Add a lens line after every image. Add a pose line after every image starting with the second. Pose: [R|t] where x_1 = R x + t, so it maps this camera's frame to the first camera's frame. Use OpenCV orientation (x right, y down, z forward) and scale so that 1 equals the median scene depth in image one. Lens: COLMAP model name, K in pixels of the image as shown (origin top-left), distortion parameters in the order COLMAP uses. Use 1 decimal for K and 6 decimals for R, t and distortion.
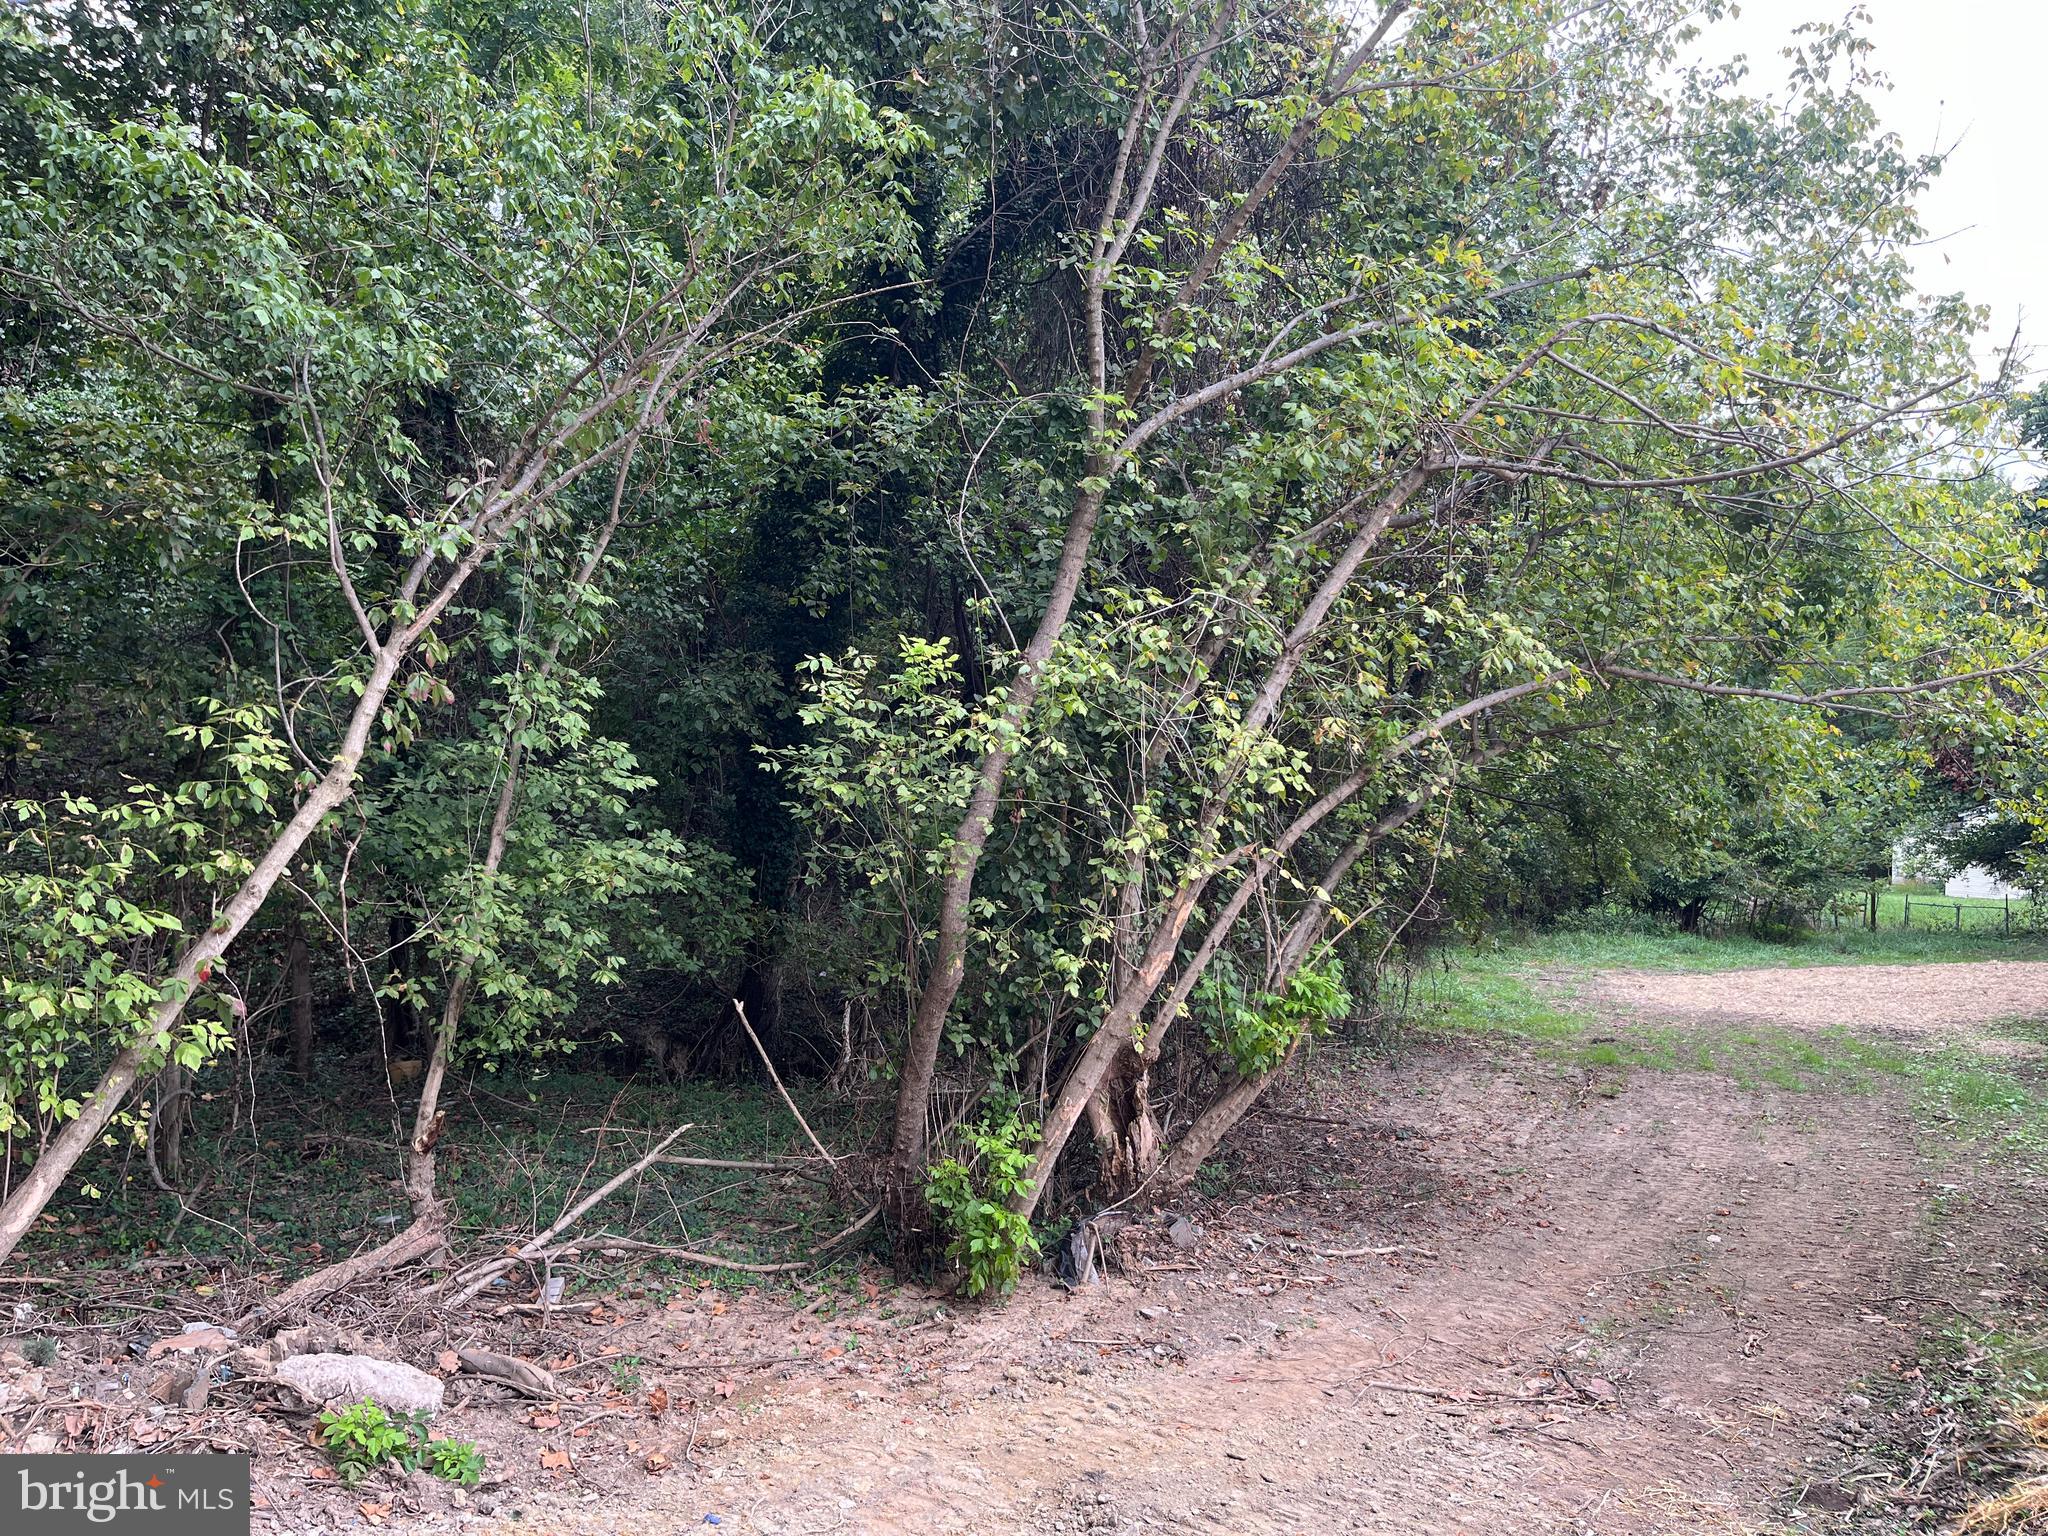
lens RADIAL K [[1527.7, 0, 1023.4], [0, 1527.7, 767.6], [0, 0, 1]] dist [0.056349, -0.084681]
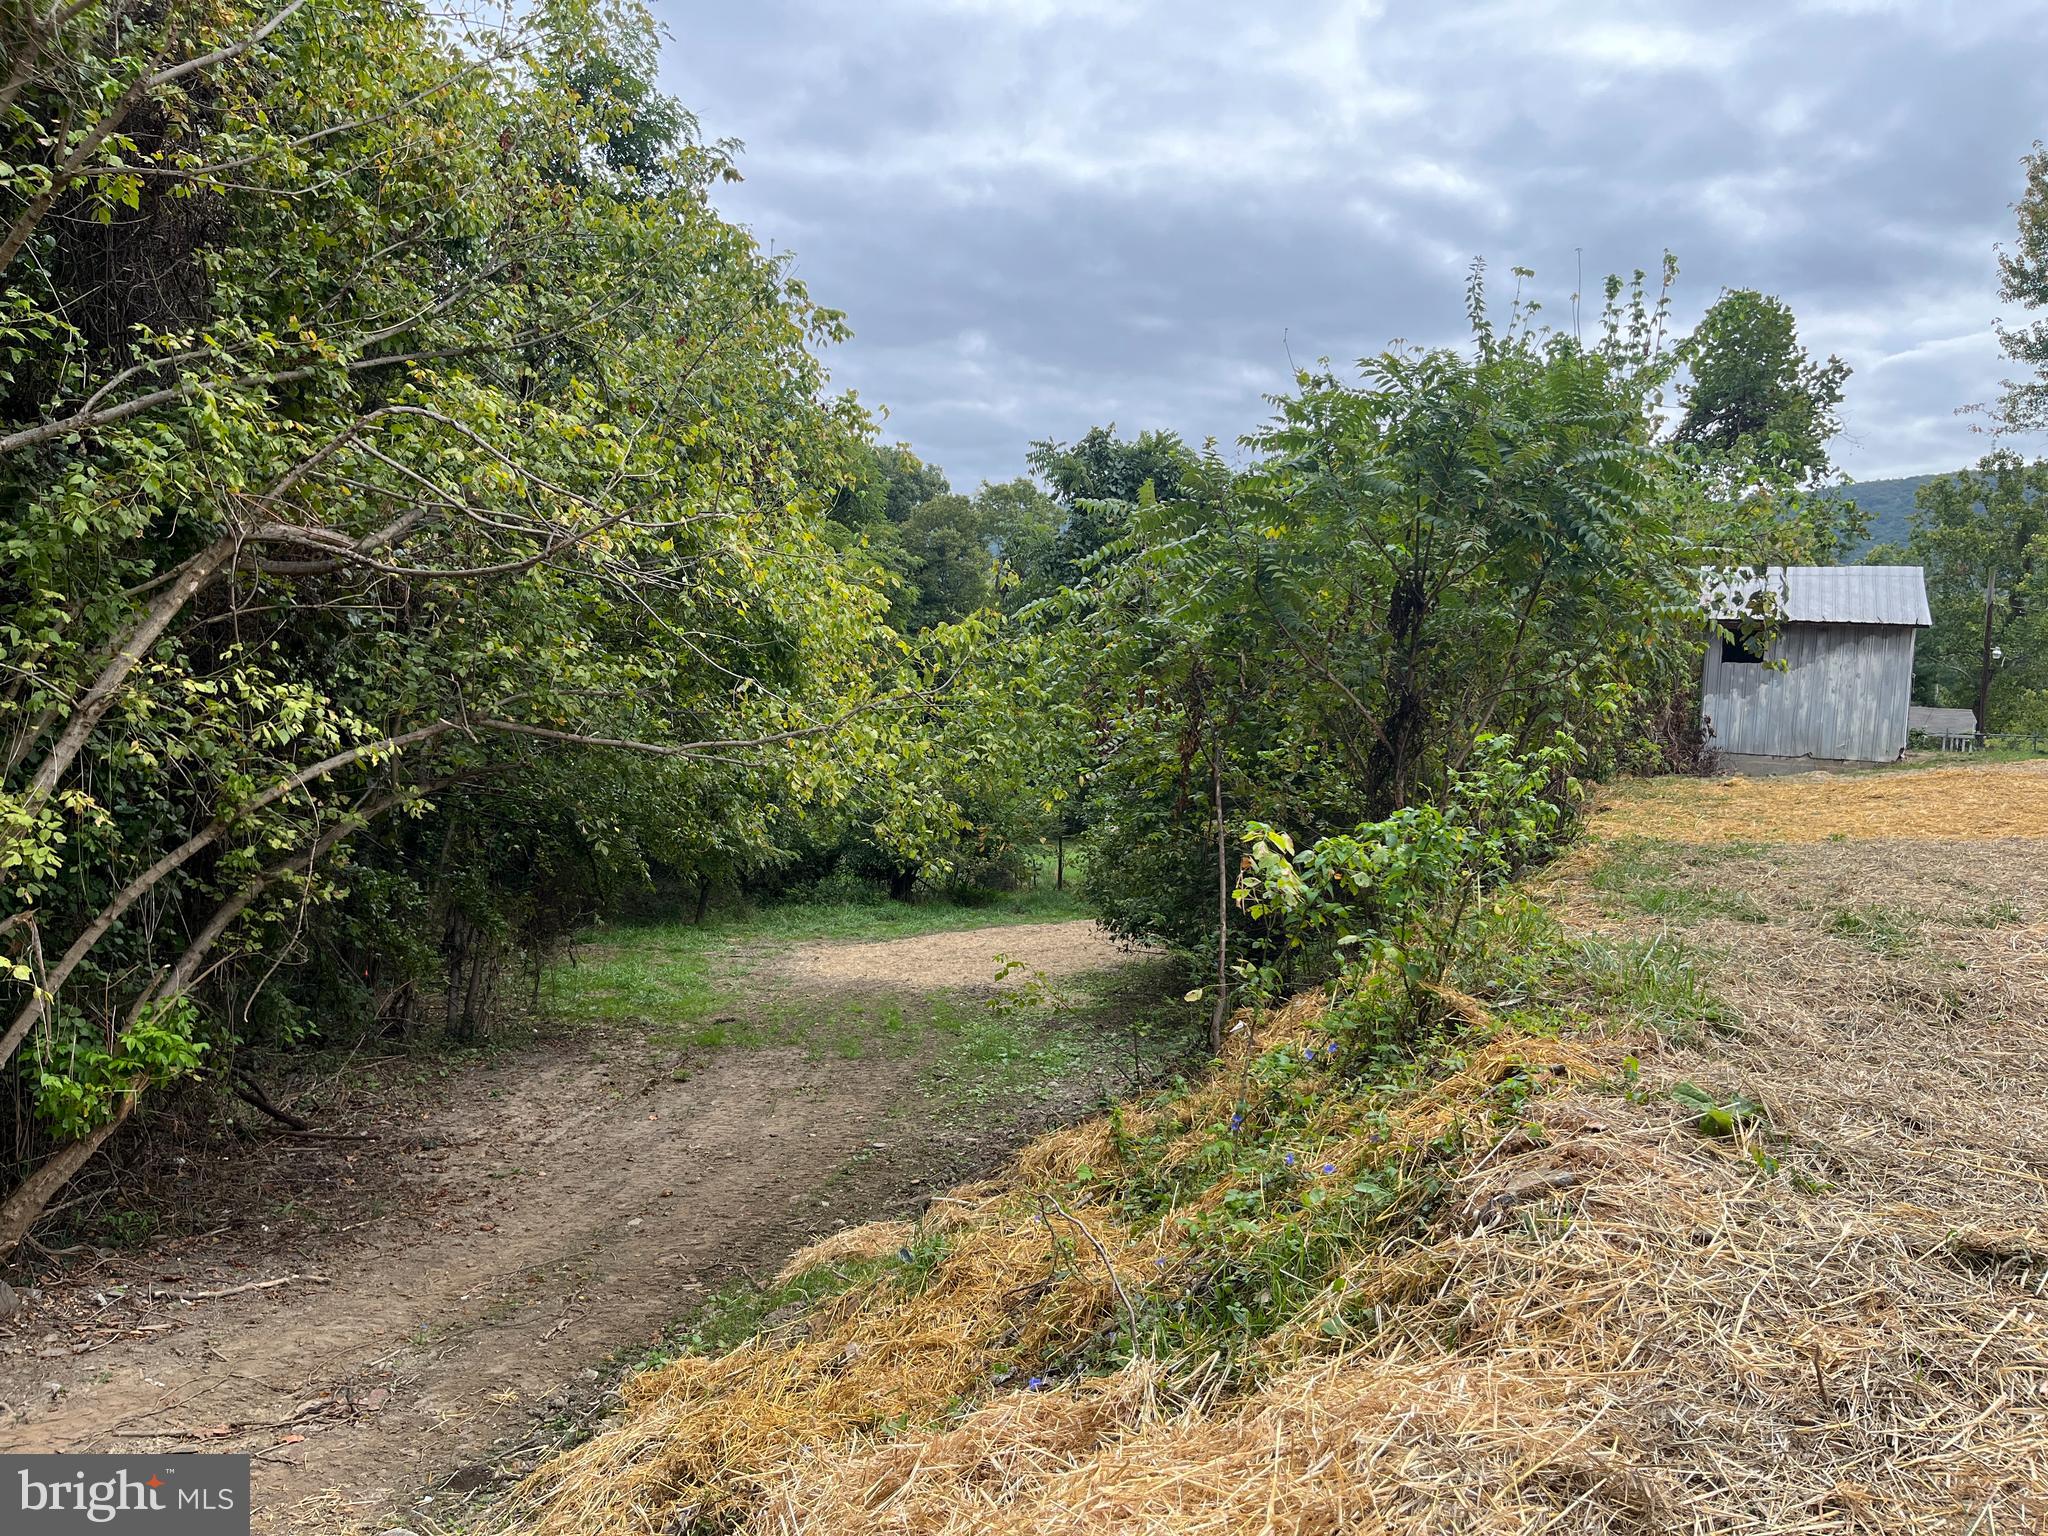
lens RADIAL K [[1527.7, 0, 1024.3], [0, 1527.7, 766.0], [0, 0, 1]] dist [0.056349, -0.084681]
pose [[0.910768, -0.001290, 0.412917, 0.283683], [-0.008453, 0.999727, 0.021767, -0.061560], [-0.412833, -0.023315, 0.910508, -0.145239]]
